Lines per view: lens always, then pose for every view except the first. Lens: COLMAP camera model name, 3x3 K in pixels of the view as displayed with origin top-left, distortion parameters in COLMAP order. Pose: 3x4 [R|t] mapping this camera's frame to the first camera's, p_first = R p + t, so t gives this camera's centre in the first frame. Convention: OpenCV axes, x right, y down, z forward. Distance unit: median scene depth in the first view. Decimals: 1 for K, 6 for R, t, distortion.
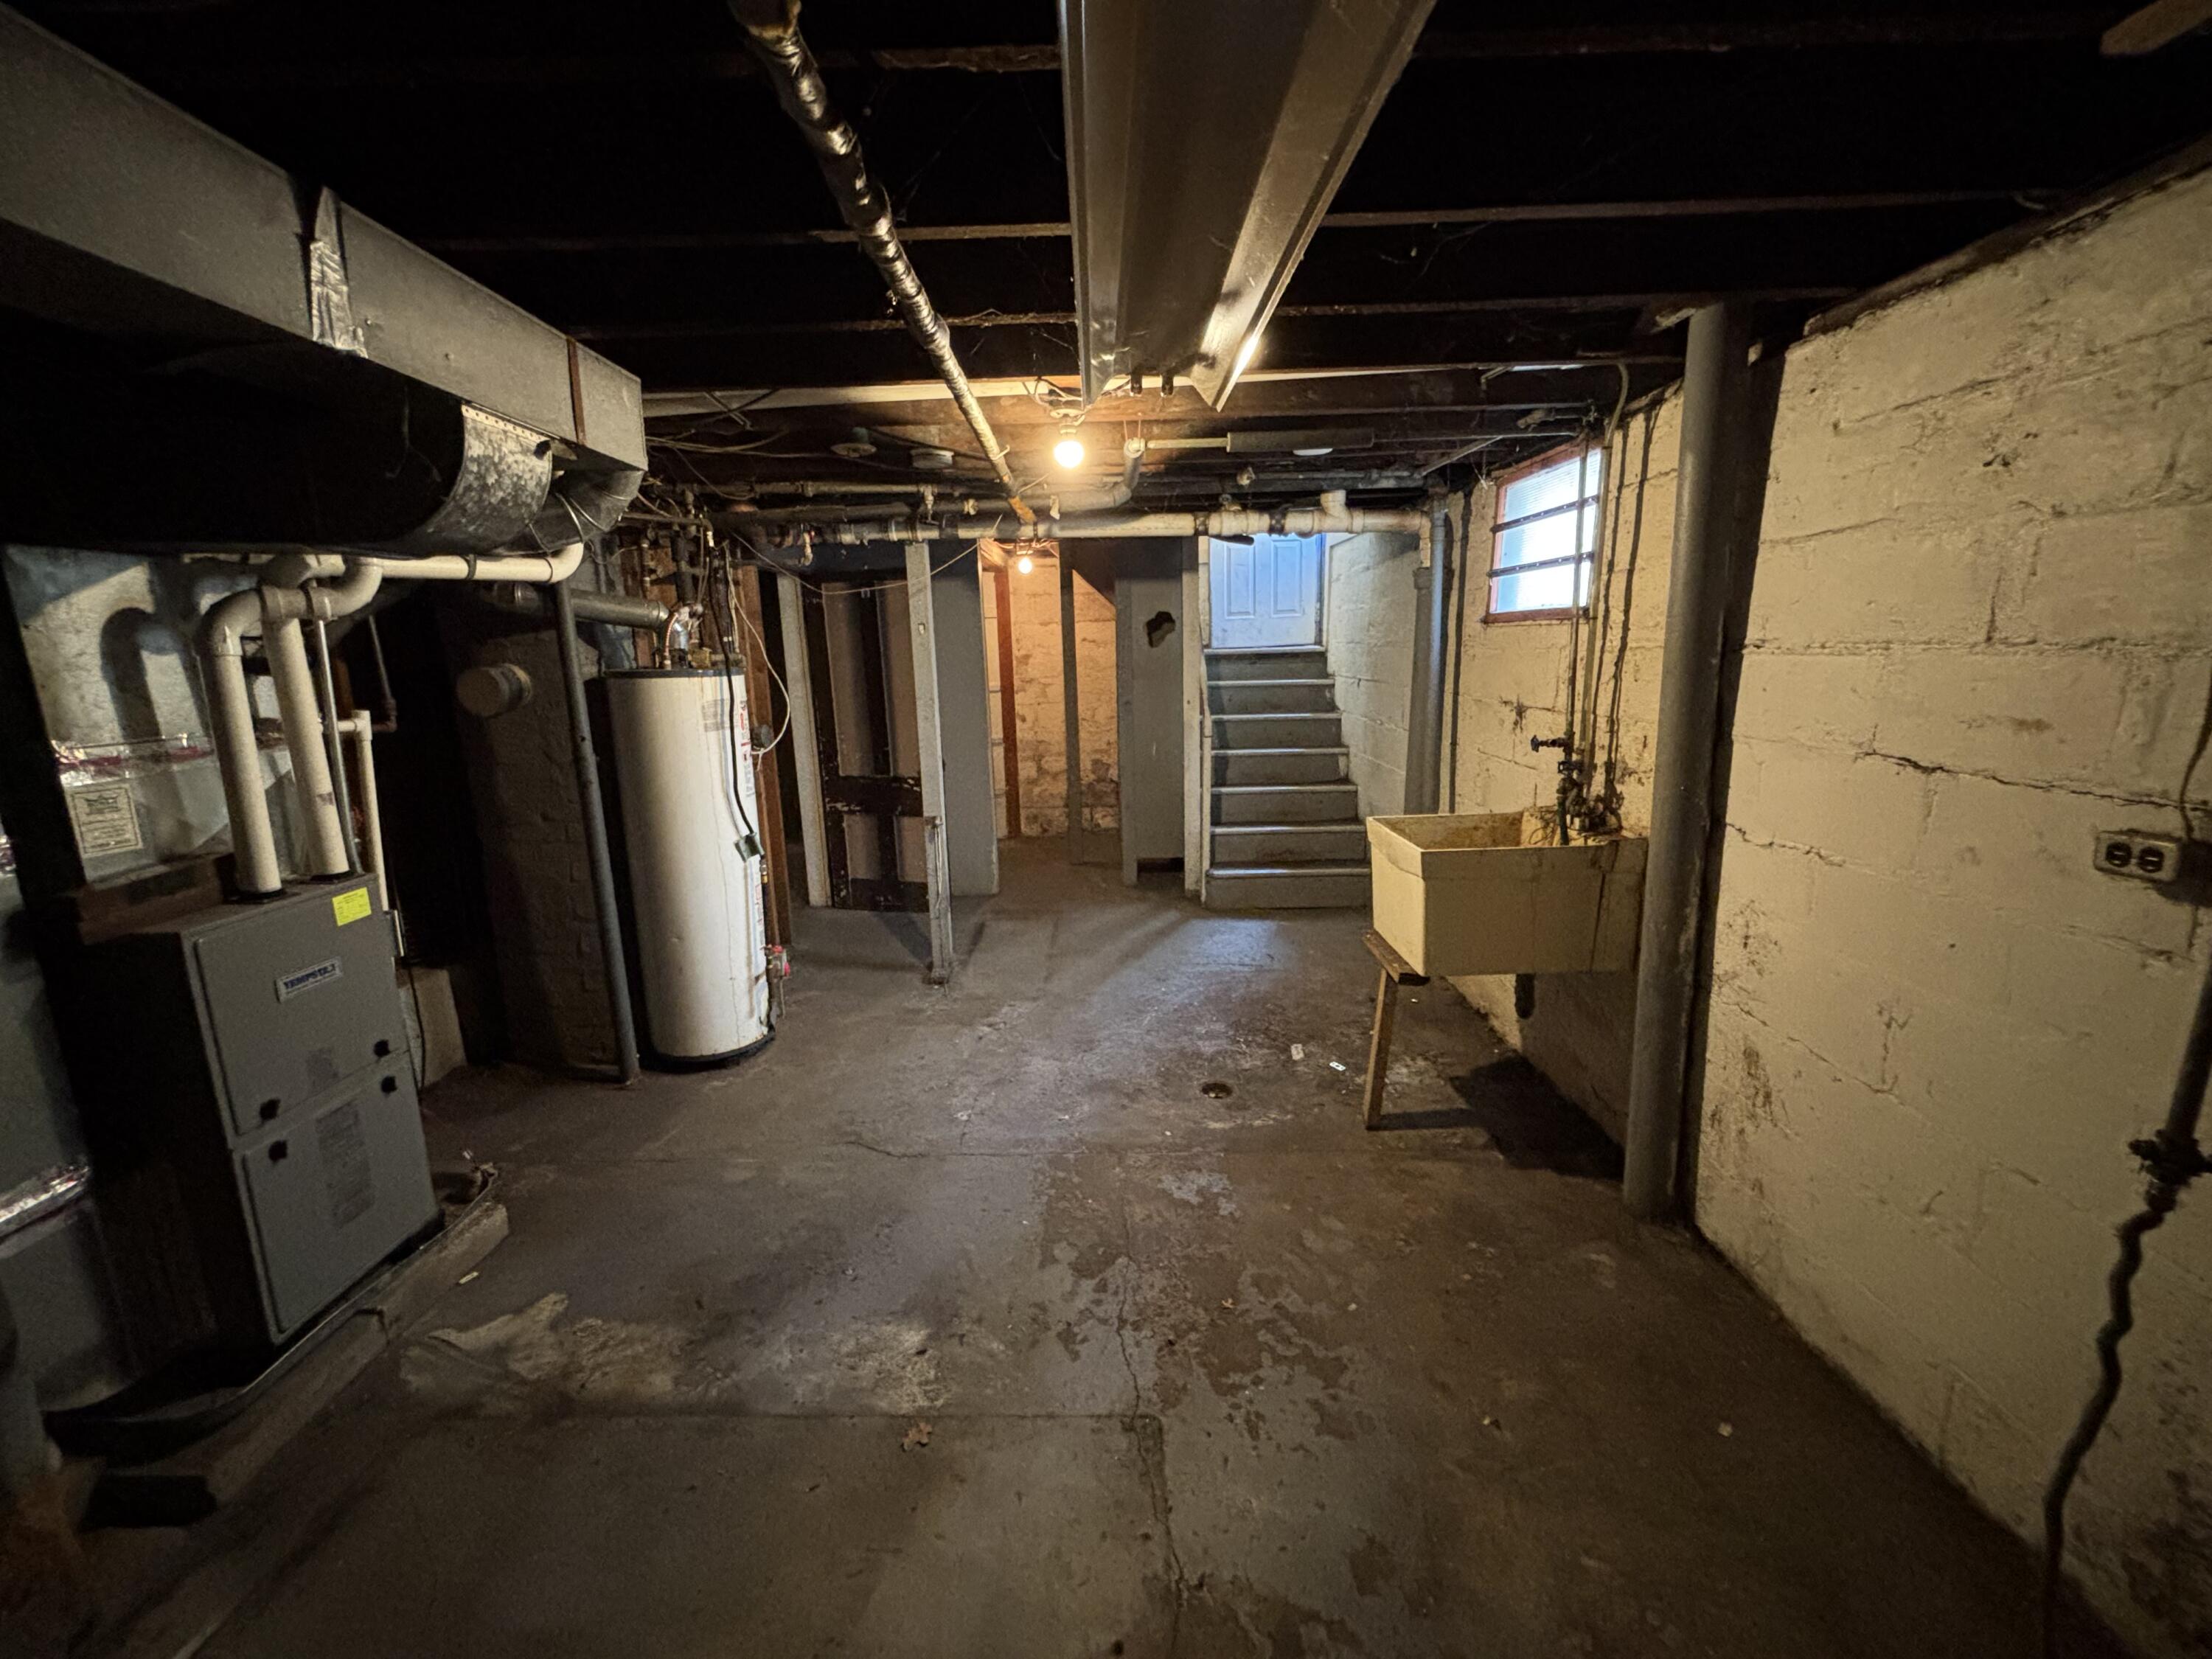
lens RADIAL K [[892.8, 0, 1102.8], [0, 892.8, 828.8], [0, 0, 1]] dist [0.007090, -0.001221]
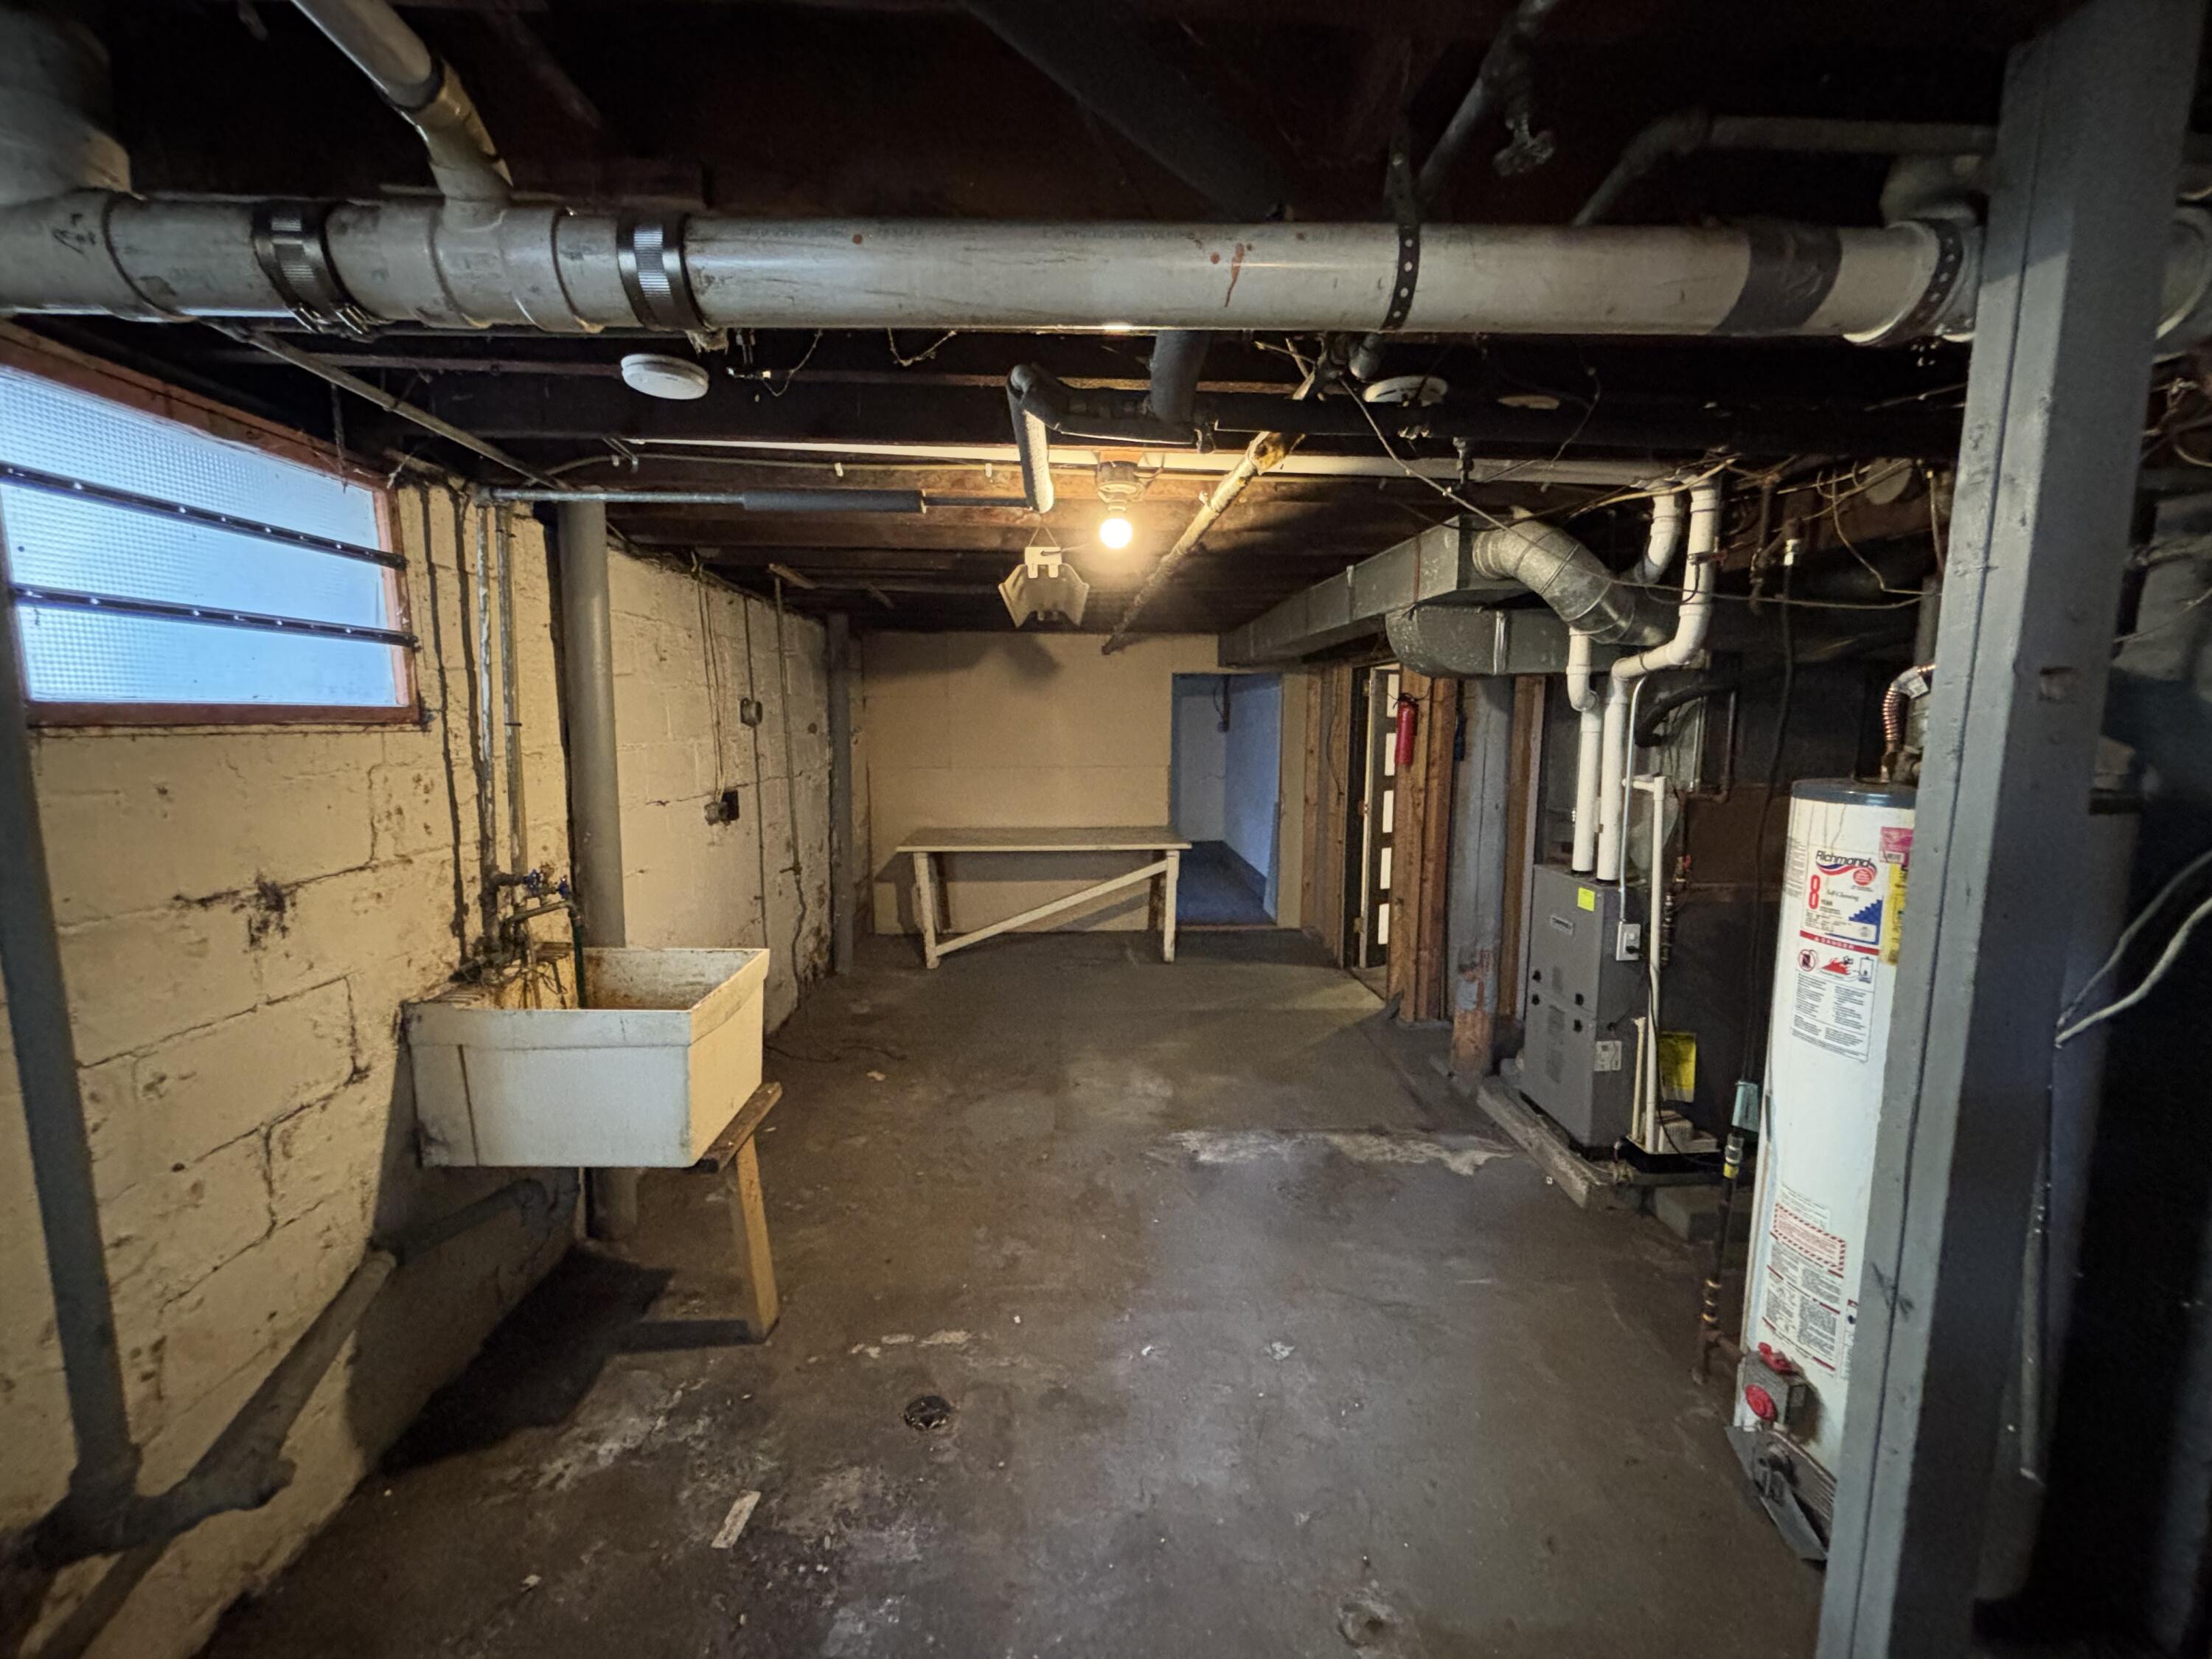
lens RADIAL K [[892.8, 0, 1107.9], [0, 892.8, 822.4], [0, 0, 1]] dist [0.007090, -0.001221]
pose [[-0.998567, 0.025148, -0.047240, 0.018737], [0.008815, 0.947950, 0.318297, -0.422683], [0.052786, 0.317425, -0.946813, 1.909403]]
